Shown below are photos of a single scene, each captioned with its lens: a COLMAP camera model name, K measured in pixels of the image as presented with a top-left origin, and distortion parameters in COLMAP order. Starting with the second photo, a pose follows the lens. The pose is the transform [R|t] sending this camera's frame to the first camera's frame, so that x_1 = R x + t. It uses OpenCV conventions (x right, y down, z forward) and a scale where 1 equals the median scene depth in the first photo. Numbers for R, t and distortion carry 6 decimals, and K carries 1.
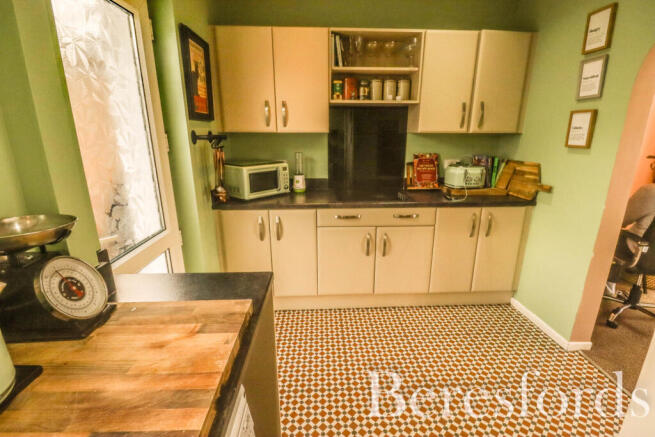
lens RADIAL K [[303.8, 0, 334.3], [0, 303.8, 218.8], [0, 0, 1]] dist [0.002164, -0.016824]
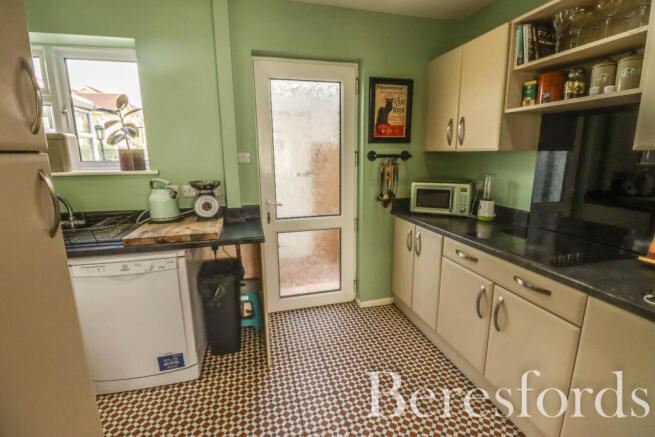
lens RADIAL K [[303.8, 0, 334.3], [0, 303.8, 218.8], [0, 0, 1]] dist [0.002164, -0.016824]
pose [[0.224705, 0.199102, -0.953869, 0.690138], [-0.256469, 0.956472, 0.139228, -0.117135], [0.940070, 0.213352, 0.265988, 0.437698]]
